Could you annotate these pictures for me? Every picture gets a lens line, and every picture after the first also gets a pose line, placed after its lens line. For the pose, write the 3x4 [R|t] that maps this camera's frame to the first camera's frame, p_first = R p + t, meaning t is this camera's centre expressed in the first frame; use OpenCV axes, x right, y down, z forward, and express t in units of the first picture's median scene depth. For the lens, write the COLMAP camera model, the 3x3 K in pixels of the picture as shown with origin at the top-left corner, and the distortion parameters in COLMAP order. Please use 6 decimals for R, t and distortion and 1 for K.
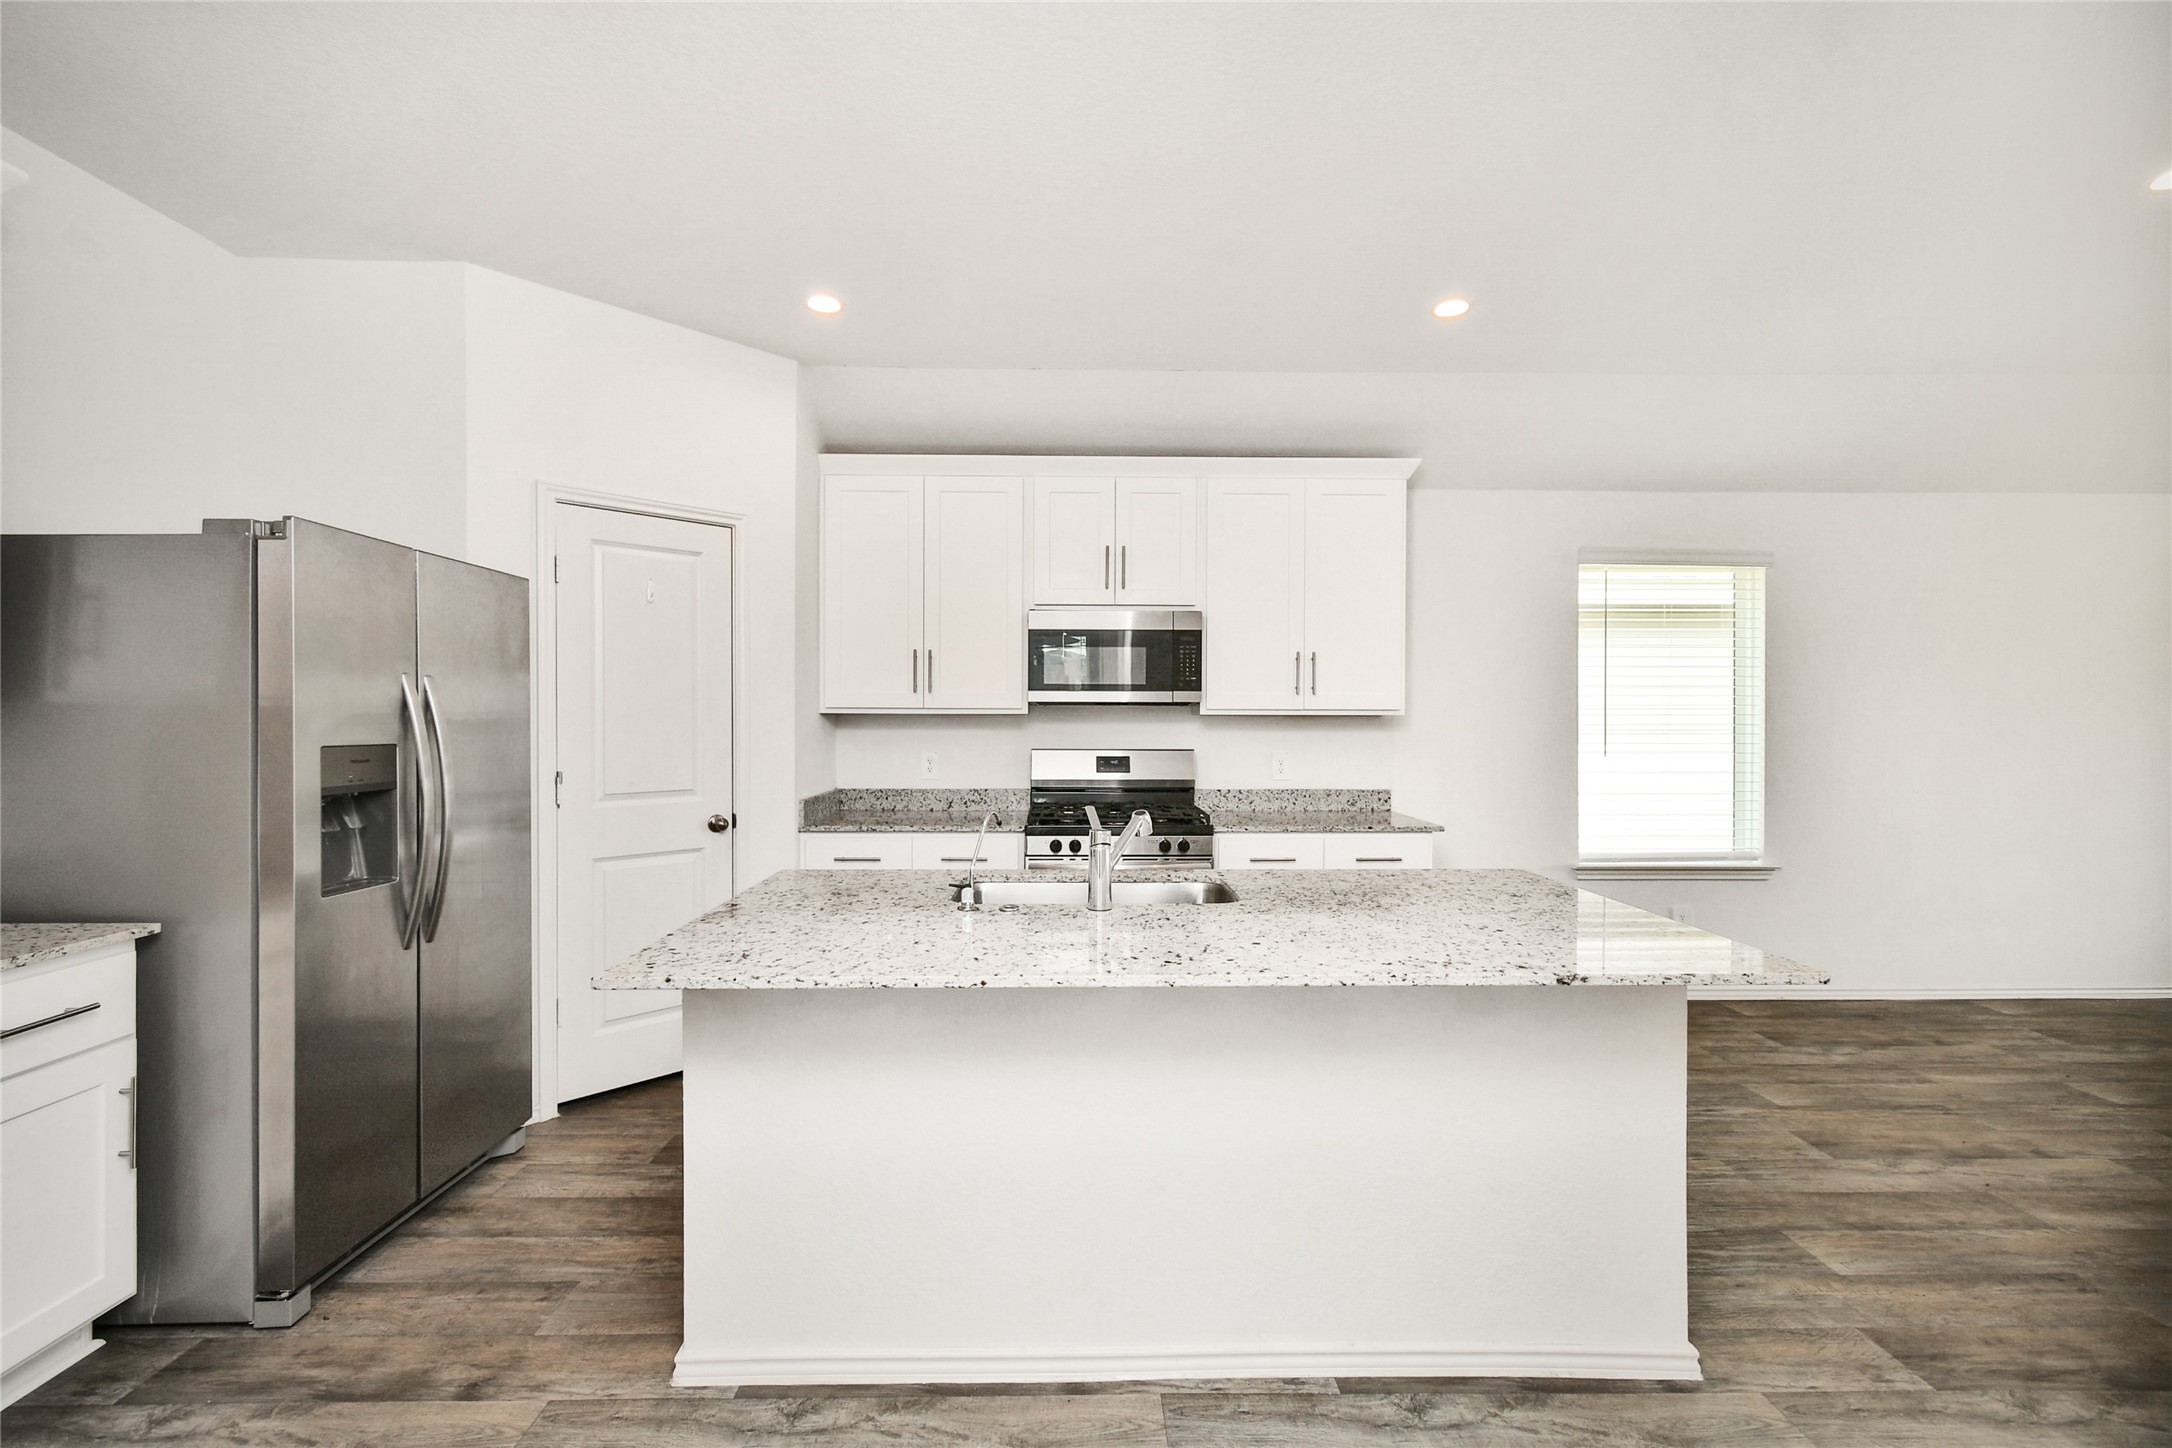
lens RADIAL K [[966.2, 0, 1079.6], [0, 966.2, 740.5], [0, 0, 1]] dist [0.000835, 0.000307]
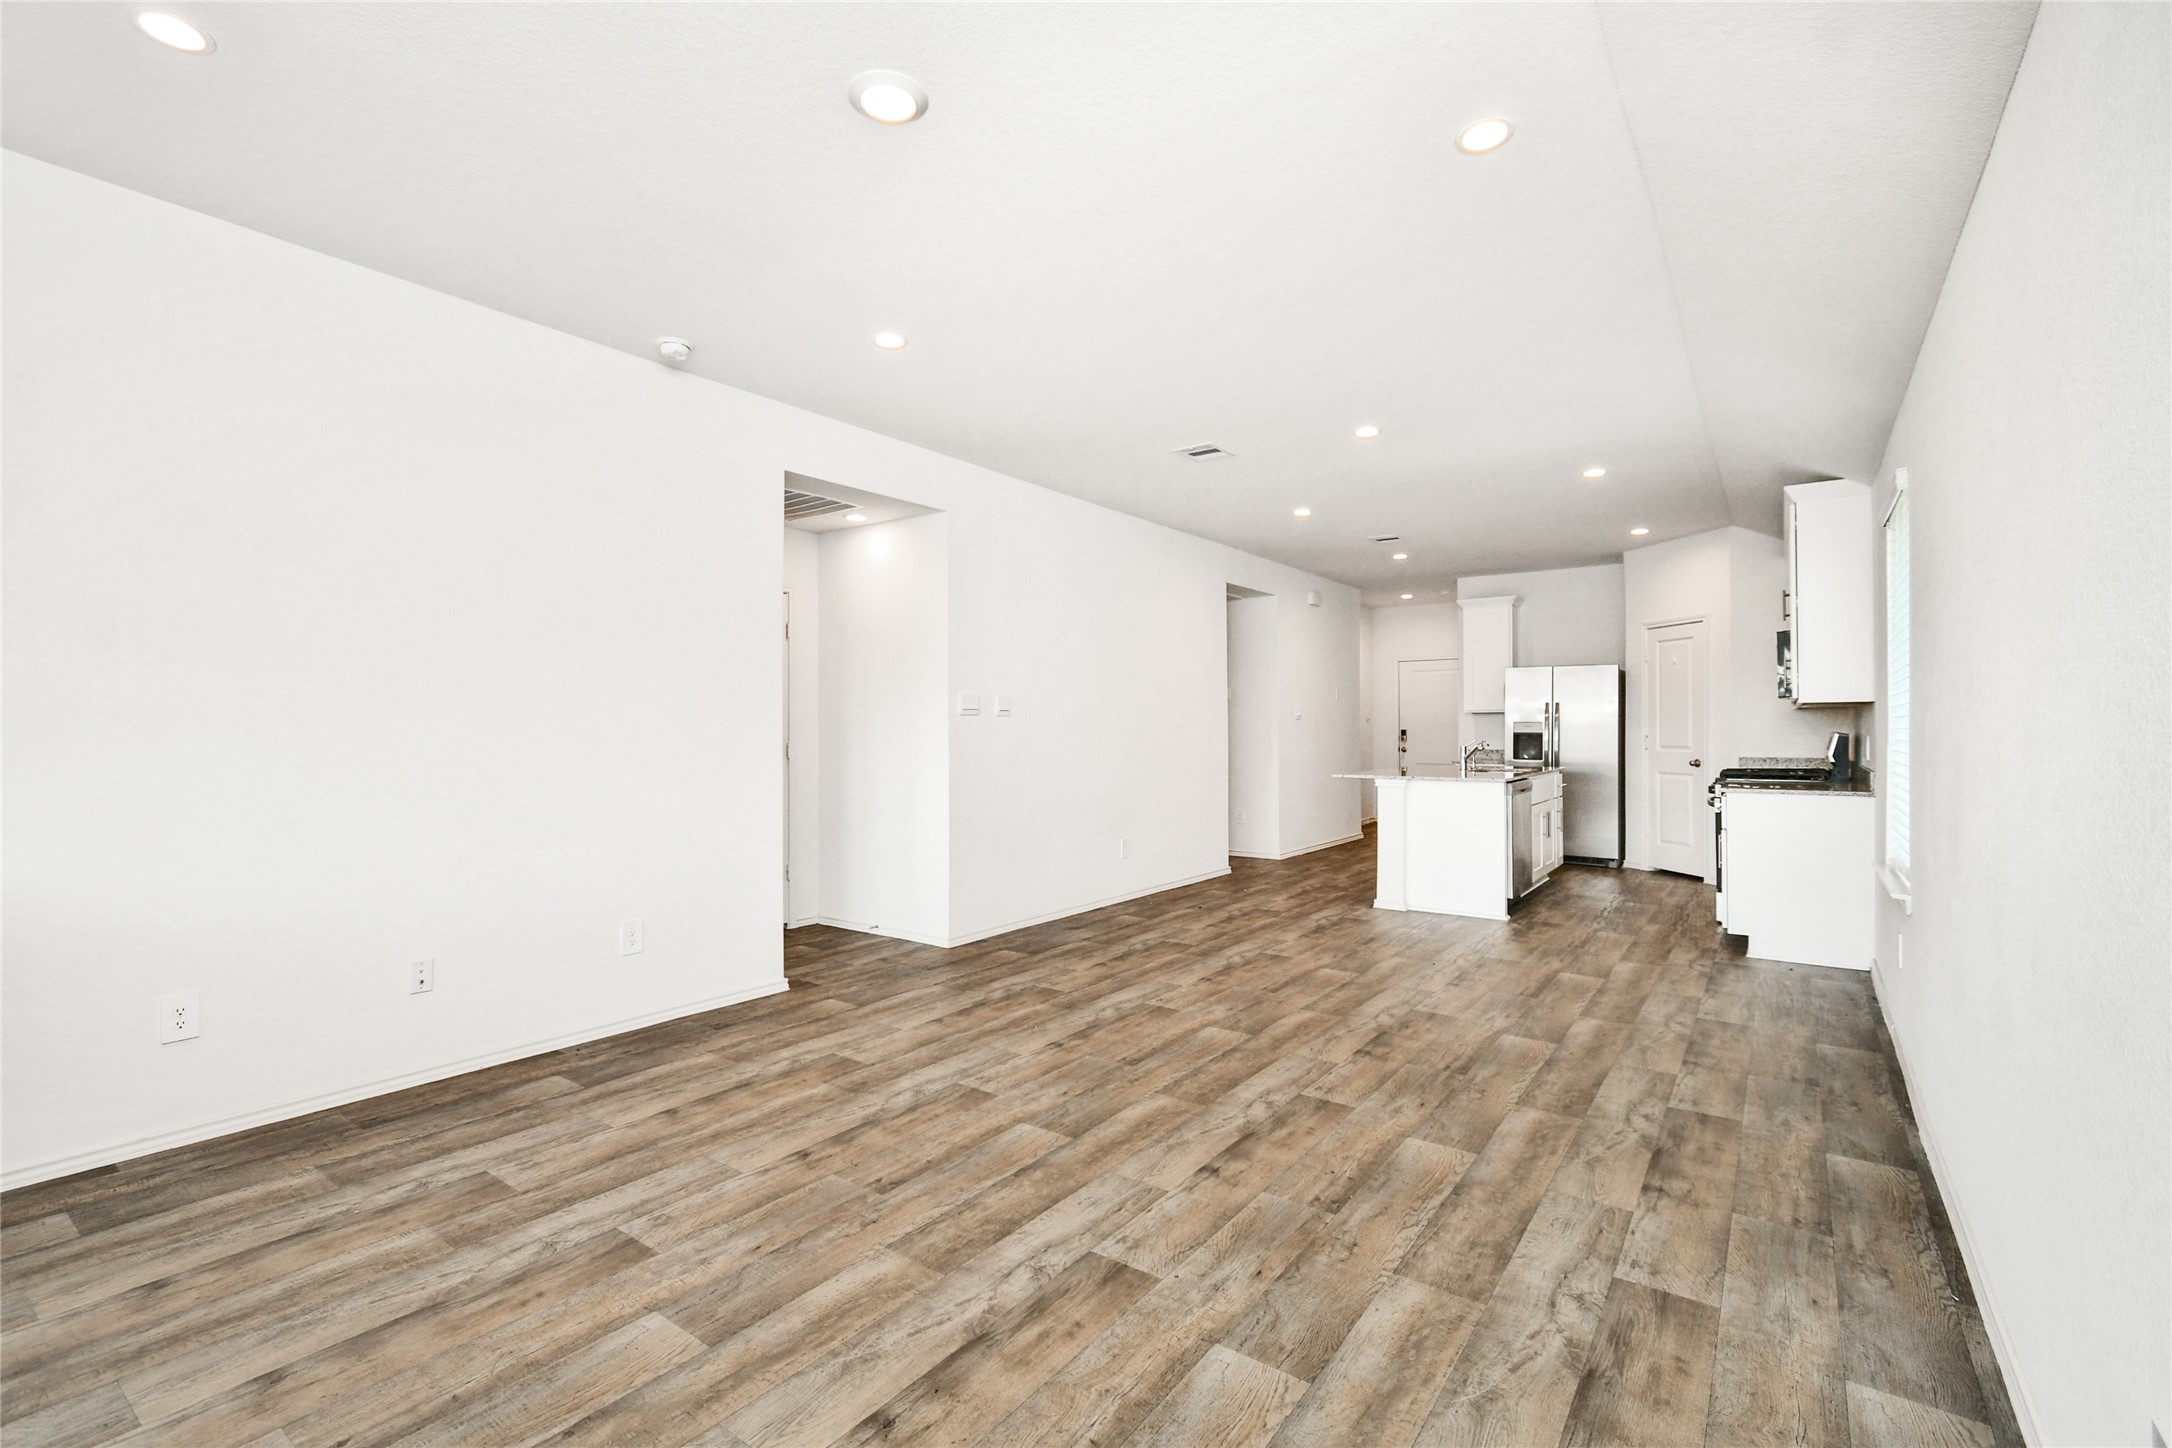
lens RADIAL K [[966.2, 0, 1079.2], [0, 966.2, 724.8], [0, 0, 1]] dist [0.000835, 0.000307]
pose [[-0.607177, 0.004701, -0.794553, 1.796110], [-0.003579, 0.999956, 0.008651, 0.013215], [0.794558, 0.008096, -0.607134, 1.876422]]
